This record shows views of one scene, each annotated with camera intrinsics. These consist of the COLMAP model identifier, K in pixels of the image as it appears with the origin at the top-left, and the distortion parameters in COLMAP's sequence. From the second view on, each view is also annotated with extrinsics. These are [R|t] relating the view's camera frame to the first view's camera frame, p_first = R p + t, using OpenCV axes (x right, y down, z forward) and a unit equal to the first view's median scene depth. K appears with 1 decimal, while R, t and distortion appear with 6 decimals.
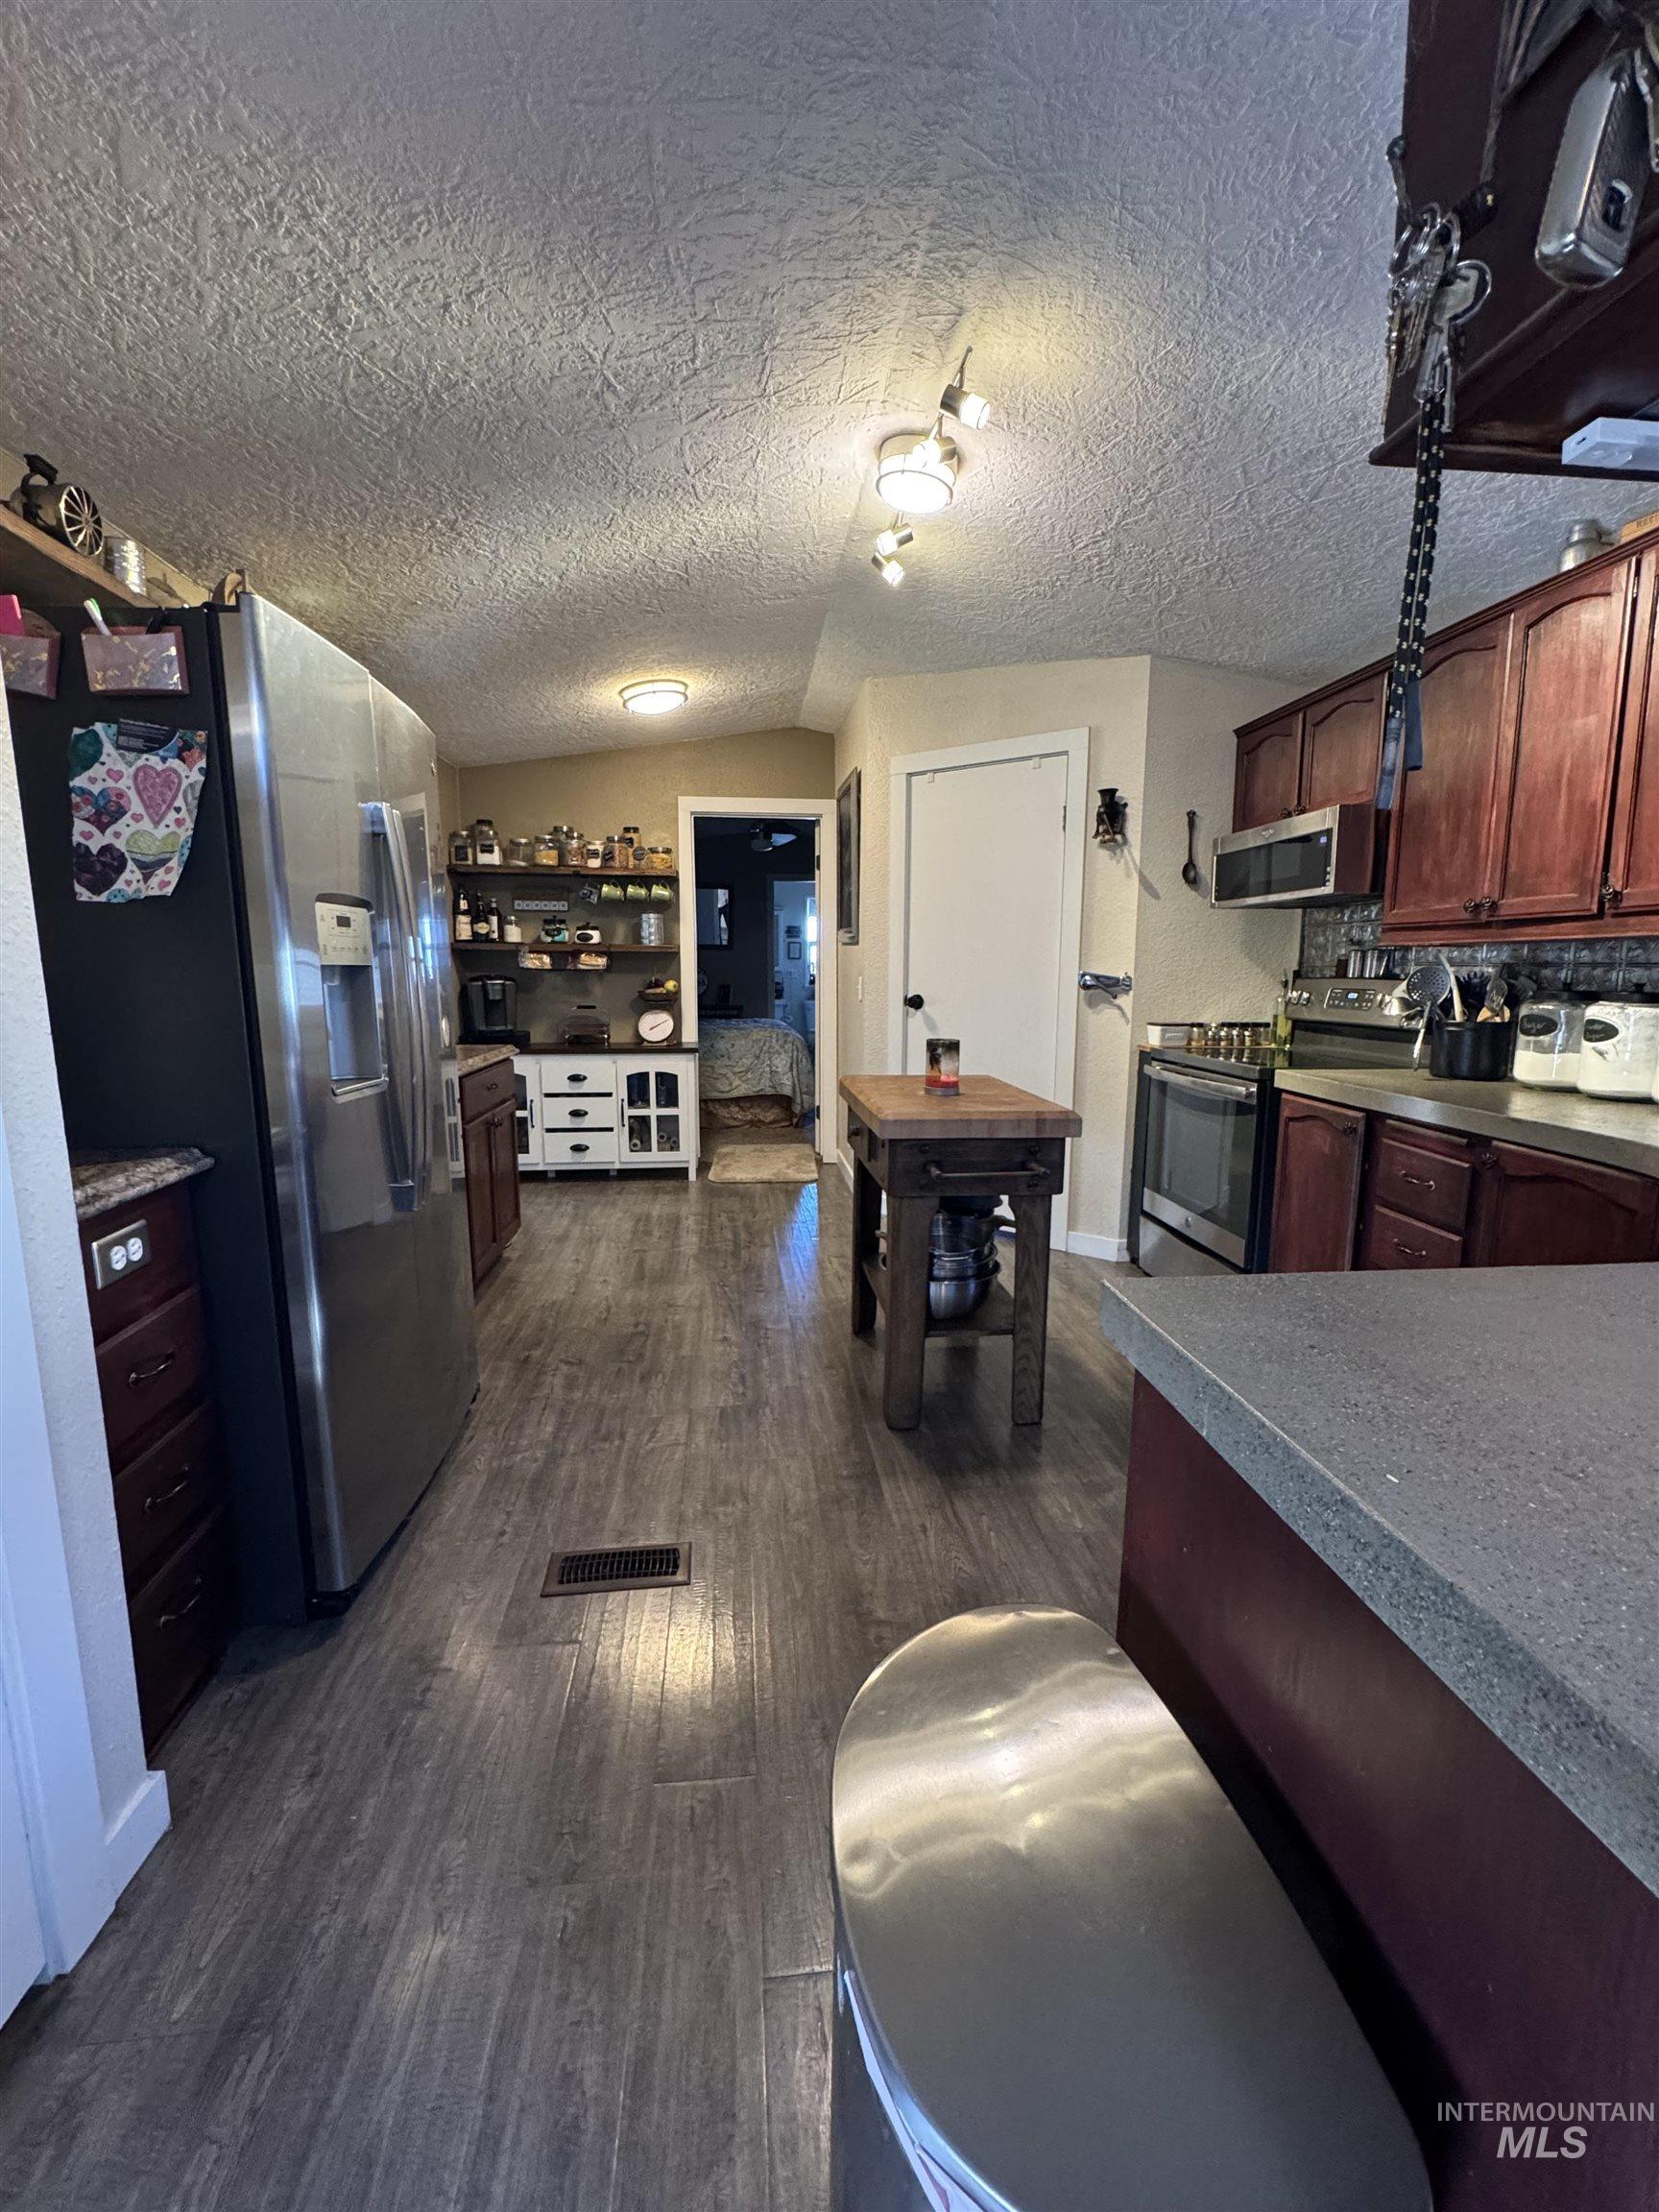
lens RADIAL K [[929.6, 0, 845.6], [0, 929.6, 1100.2], [0, 0, 1]] dist [0.006682, -0.001131]
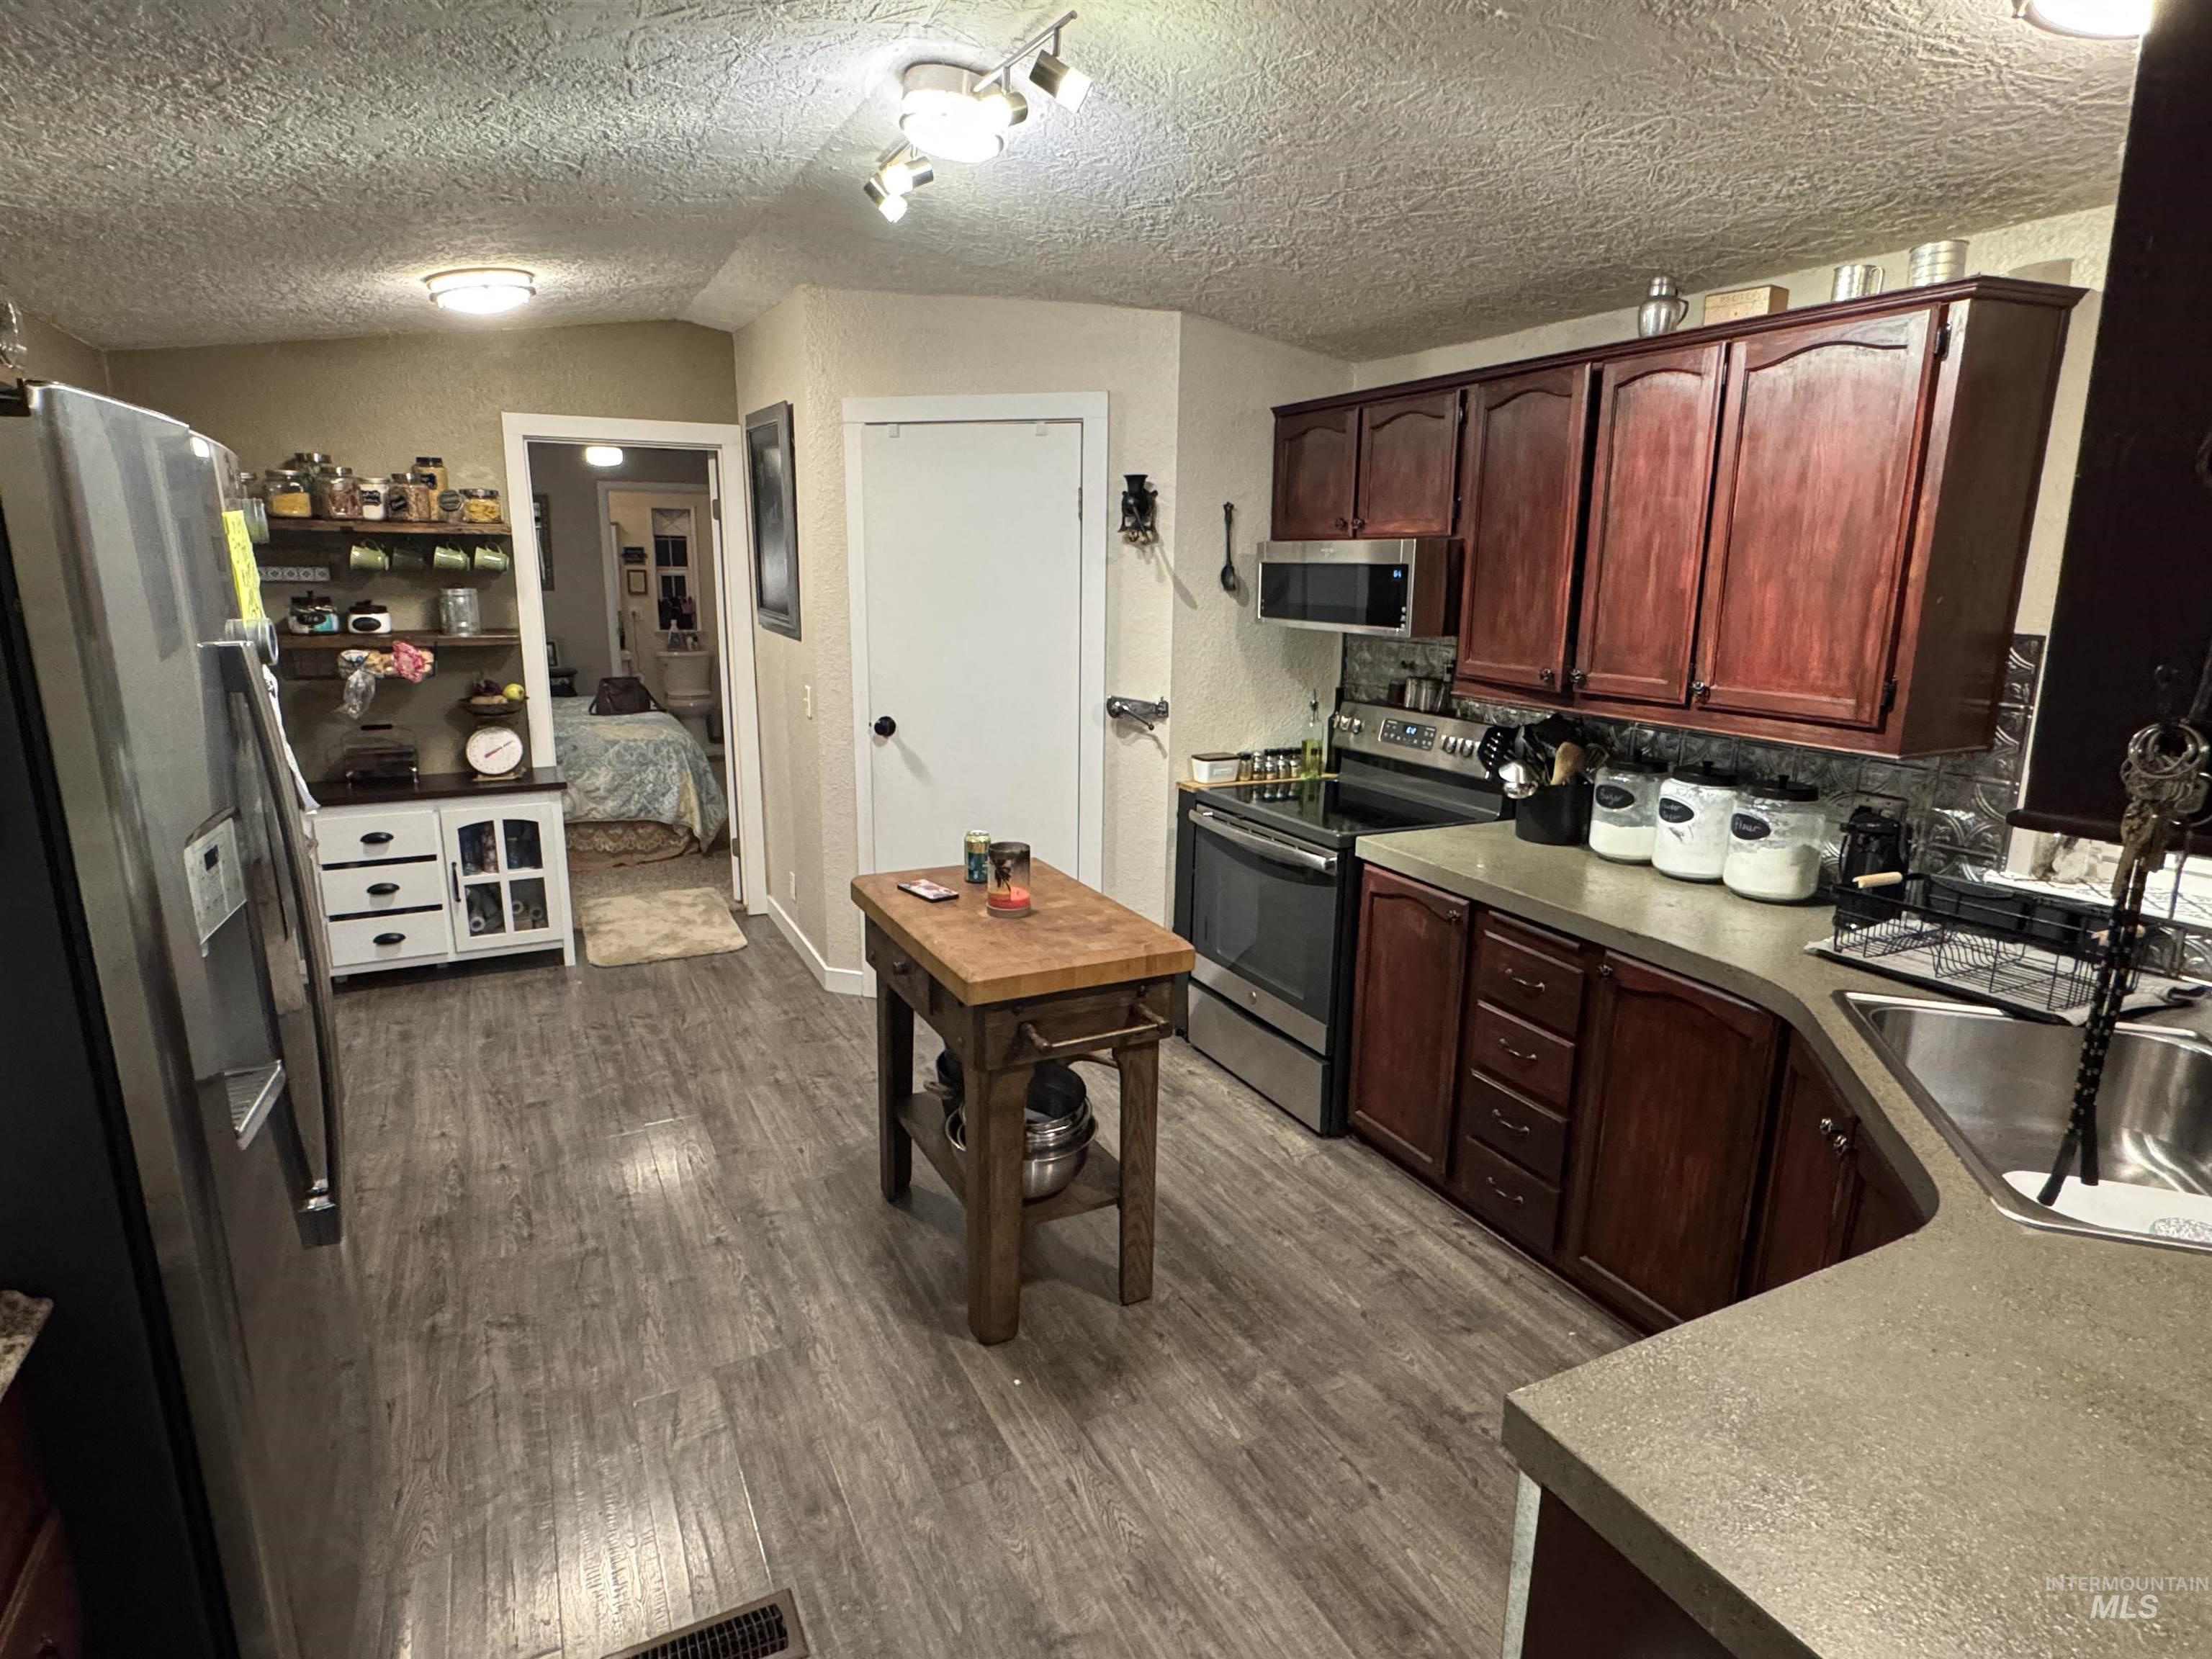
lens RADIAL K [[1180.7, 0, 1100.5], [0, 1180.7, 819.5], [0, 0, 1]] dist [0.004875, 0.000645]
pose [[0.938969, -0.067695, 0.337276, -0.119572], [0.040687, 0.995419, 0.086519, -0.128473], [-0.341588, -0.067516, 0.937422, 0.023349]]
